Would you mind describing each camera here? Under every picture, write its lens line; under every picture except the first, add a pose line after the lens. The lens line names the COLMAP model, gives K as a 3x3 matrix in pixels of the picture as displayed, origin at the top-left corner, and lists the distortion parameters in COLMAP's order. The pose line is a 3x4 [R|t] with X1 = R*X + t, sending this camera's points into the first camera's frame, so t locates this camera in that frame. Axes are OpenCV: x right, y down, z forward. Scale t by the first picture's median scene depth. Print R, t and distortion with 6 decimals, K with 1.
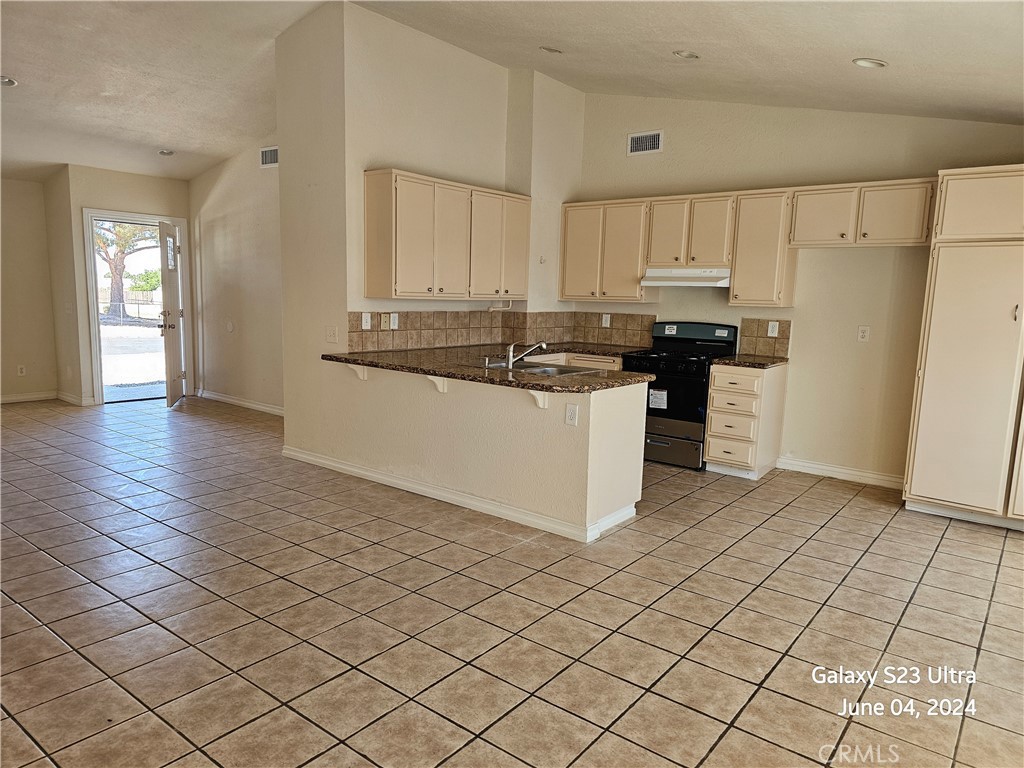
lens RADIAL K [[692.0, 0, 509.5], [0, 692.0, 388.1], [0, 0, 1]] dist [0.052744, -0.046508]
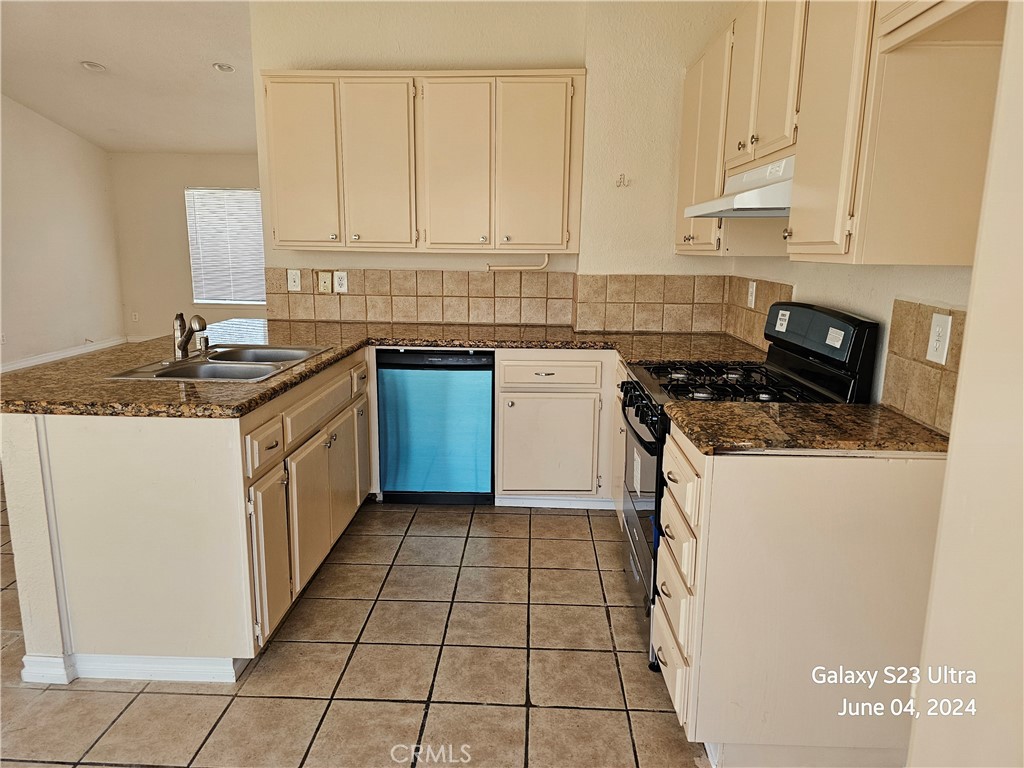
lens RADIAL K [[692.0, 0, 506.9], [0, 692.0, 381.8], [0, 0, 1]] dist [0.052744, -0.046508]
pose [[0.577853, 0.138480, -0.804307, 0.565966], [-0.106333, 0.989874, 0.094034, -0.081344], [0.809184, 0.031187, 0.586726, 0.726371]]
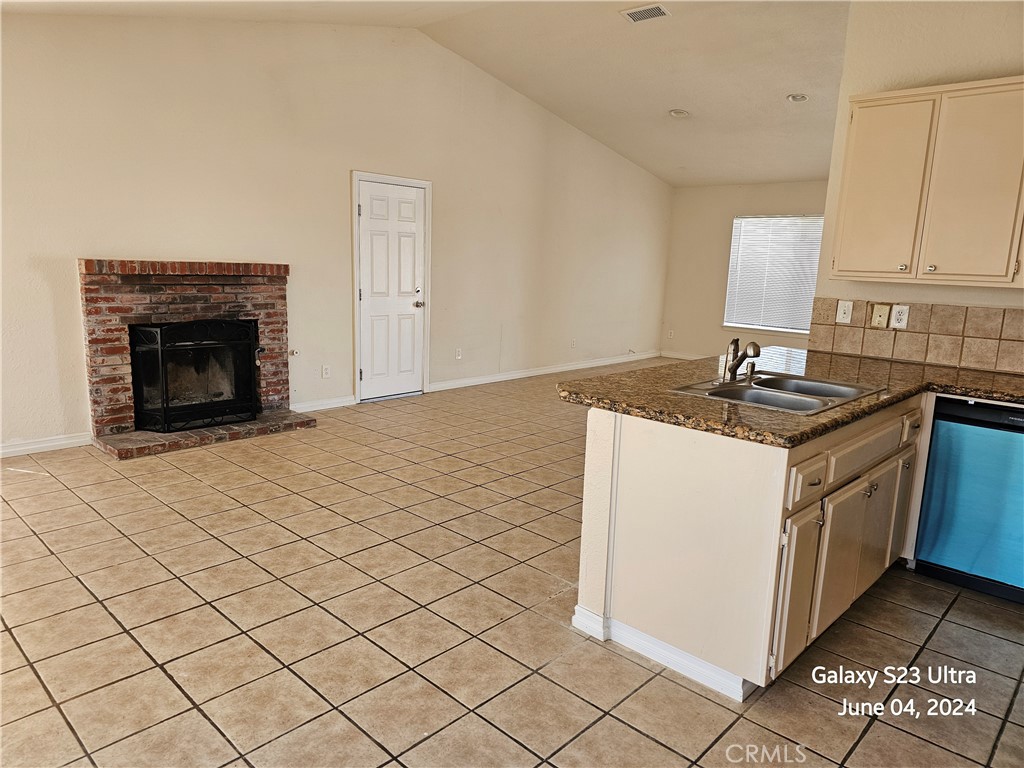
lens RADIAL K [[692.0, 0, 503.8], [0, 692.0, 386.2], [0, 0, 1]] dist [0.052744, -0.046508]
pose [[-0.108843, 0.150153, -0.982653, 0.567025], [-0.169870, 0.971176, 0.167215, -0.081357], [0.979437, 0.185123, -0.080199, 0.706863]]
